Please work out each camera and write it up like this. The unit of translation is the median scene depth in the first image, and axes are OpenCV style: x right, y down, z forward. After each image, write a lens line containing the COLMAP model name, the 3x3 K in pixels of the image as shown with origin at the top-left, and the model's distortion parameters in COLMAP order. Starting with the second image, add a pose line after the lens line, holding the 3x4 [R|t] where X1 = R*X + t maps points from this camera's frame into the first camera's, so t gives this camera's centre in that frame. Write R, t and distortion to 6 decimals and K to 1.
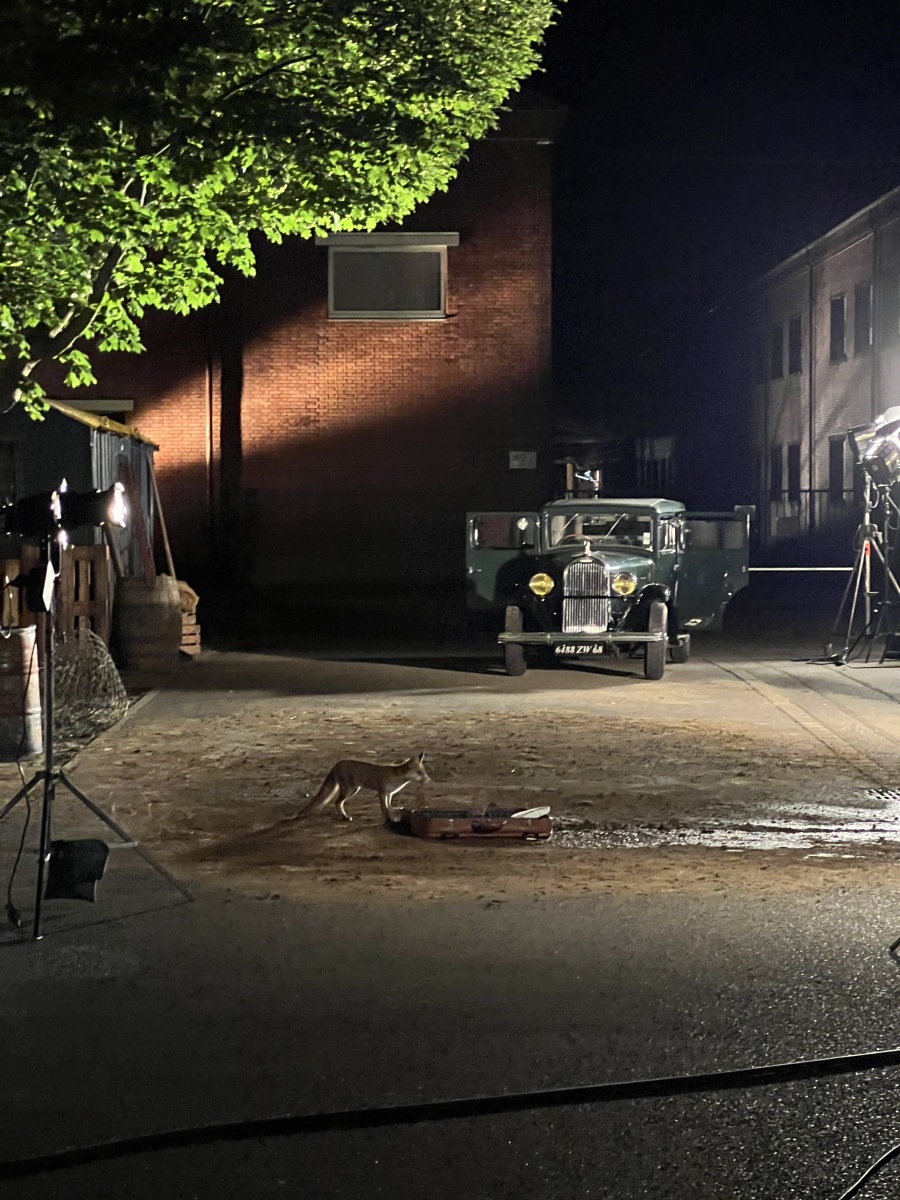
lens RADIAL K [[2705.8, 0, 449.3], [0, 2705.8, 598.4], [0, 0, 1]] dist [0.261385, 0.000000]
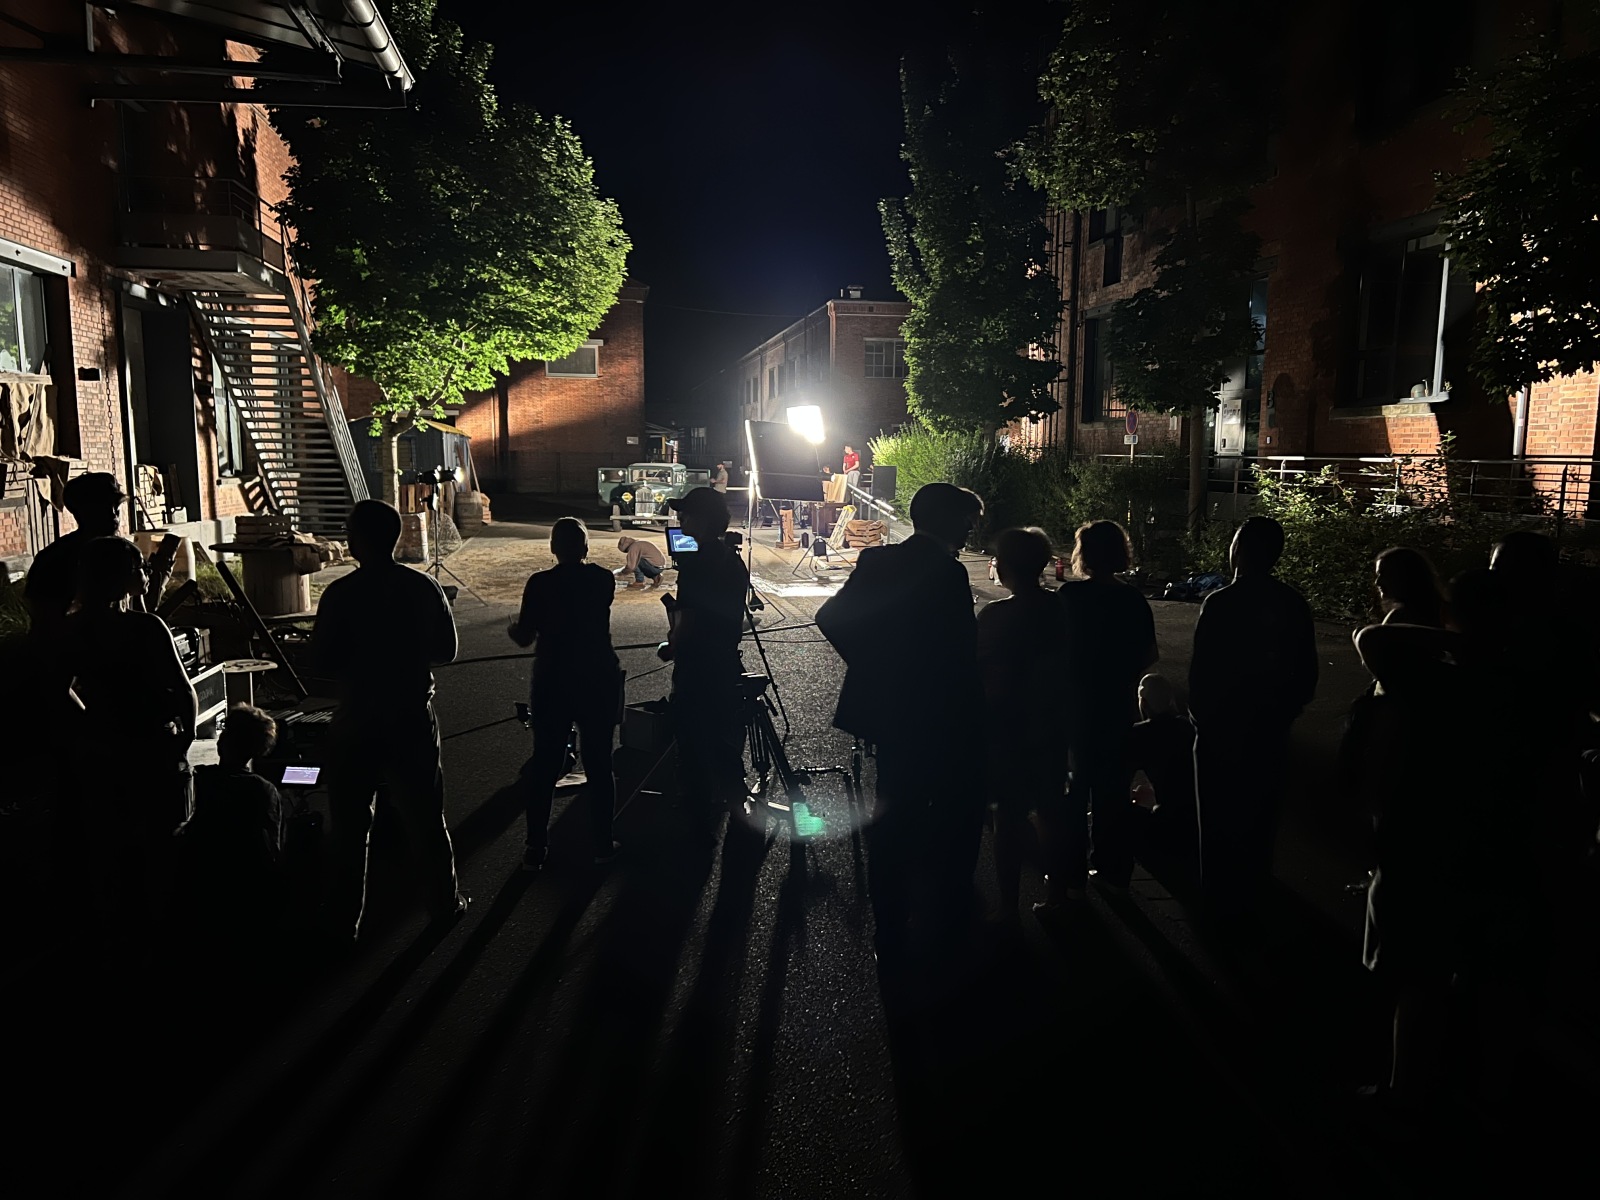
lens RADIAL K [[1204.7, 0, 808.7], [0, 1204.7, 628.9], [0, 0, 1]] dist [0.074944, -0.001500]
pose [[0.986831, -0.010061, 0.161439, 0.020914], [-0.007390, 0.994217, 0.107135, -0.005665], [-0.161584, -0.106917, 0.981050, -0.199717]]
